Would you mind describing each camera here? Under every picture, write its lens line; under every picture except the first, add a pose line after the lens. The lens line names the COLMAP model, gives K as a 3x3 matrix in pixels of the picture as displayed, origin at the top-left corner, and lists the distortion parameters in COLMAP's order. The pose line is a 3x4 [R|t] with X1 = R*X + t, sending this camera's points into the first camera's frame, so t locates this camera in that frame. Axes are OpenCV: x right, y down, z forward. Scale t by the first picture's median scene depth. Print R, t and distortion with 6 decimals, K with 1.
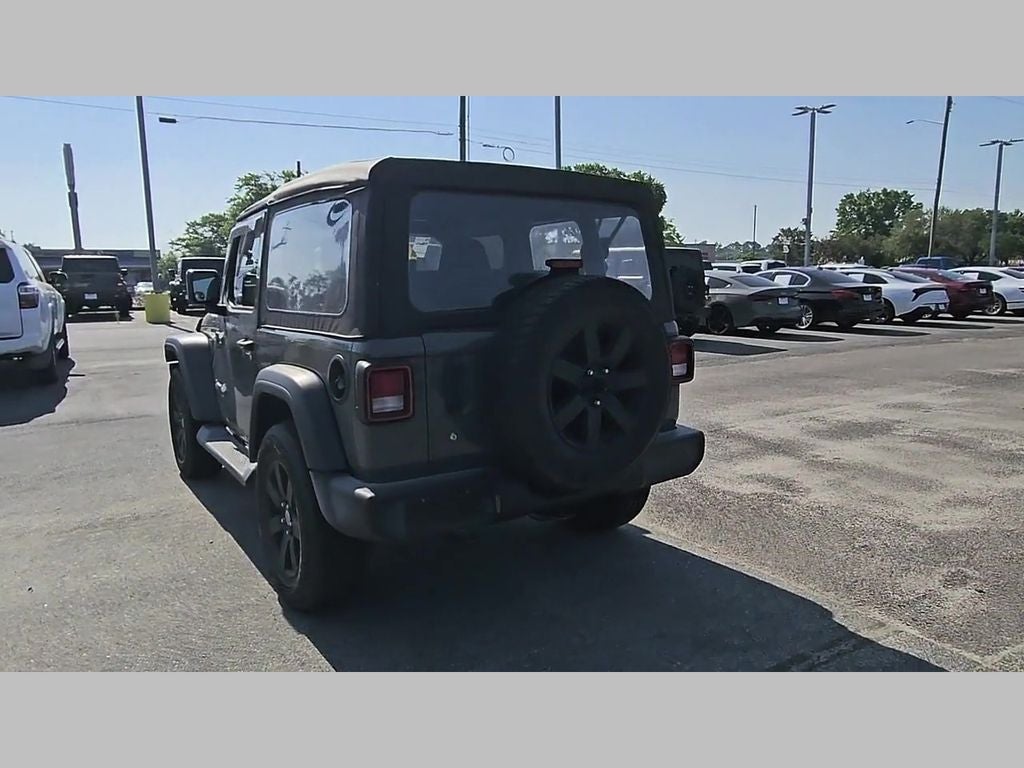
lens RADIAL K [[689.5, 0, 500.1], [0, 689.5, 381.3], [0, 0, 1]] dist [0.006785, -0.009038]
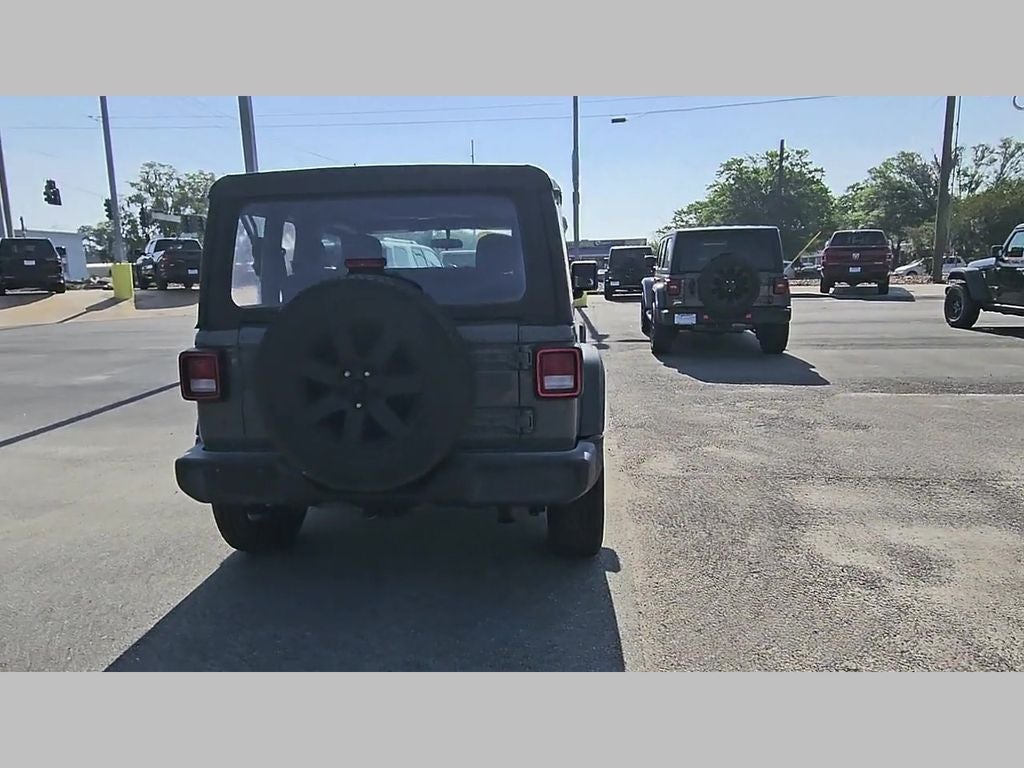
lens RADIAL K [[689.4, 0, 498.3], [0, 689.4, 384.2], [0, 0, 1]] dist [0.004248, -0.002976]
pose [[0.779489, 0.092062, -0.619614, 0.153983], [-0.076080, 0.995733, 0.052235, -0.011203], [0.621779, 0.006424, 0.783167, 0.060679]]
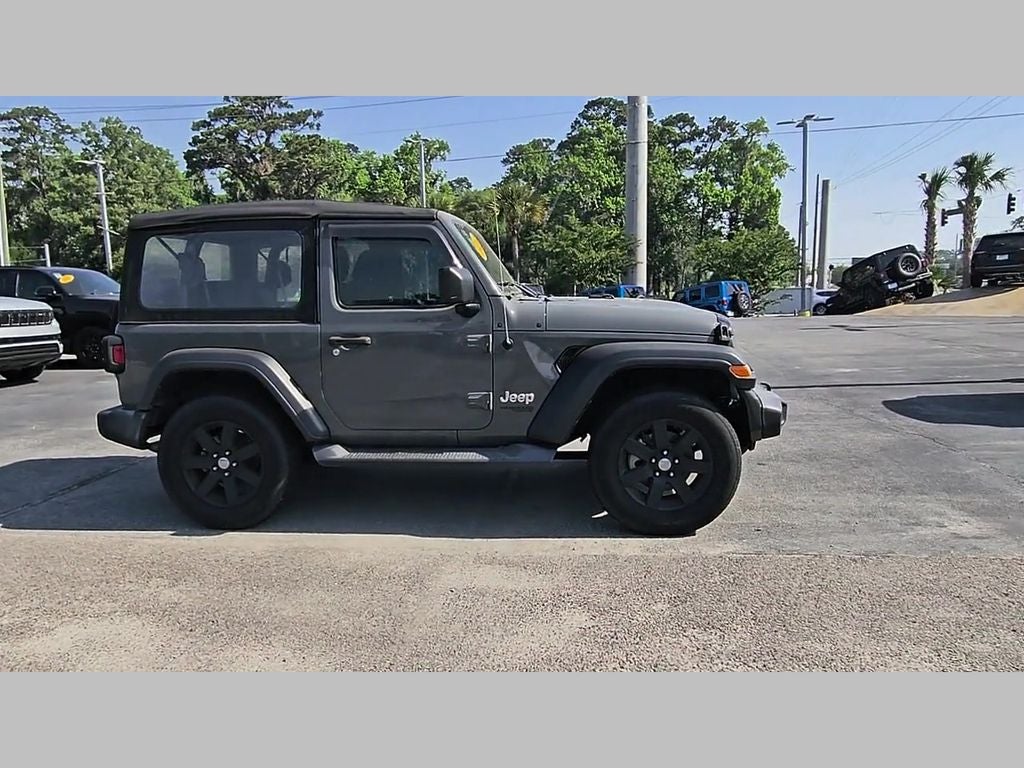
lens RADIAL K [[703.9, 0, 512.0], [0, 703.9, 384.0], [0, 0, 1]] dist [0.009251, -0.001396]
pose [[-0.627472, 0.131264, -0.767495, 0.170791], [-0.084780, 0.968310, 0.234922, -0.072900], [0.774010, 0.212475, -0.596458, 0.498540]]
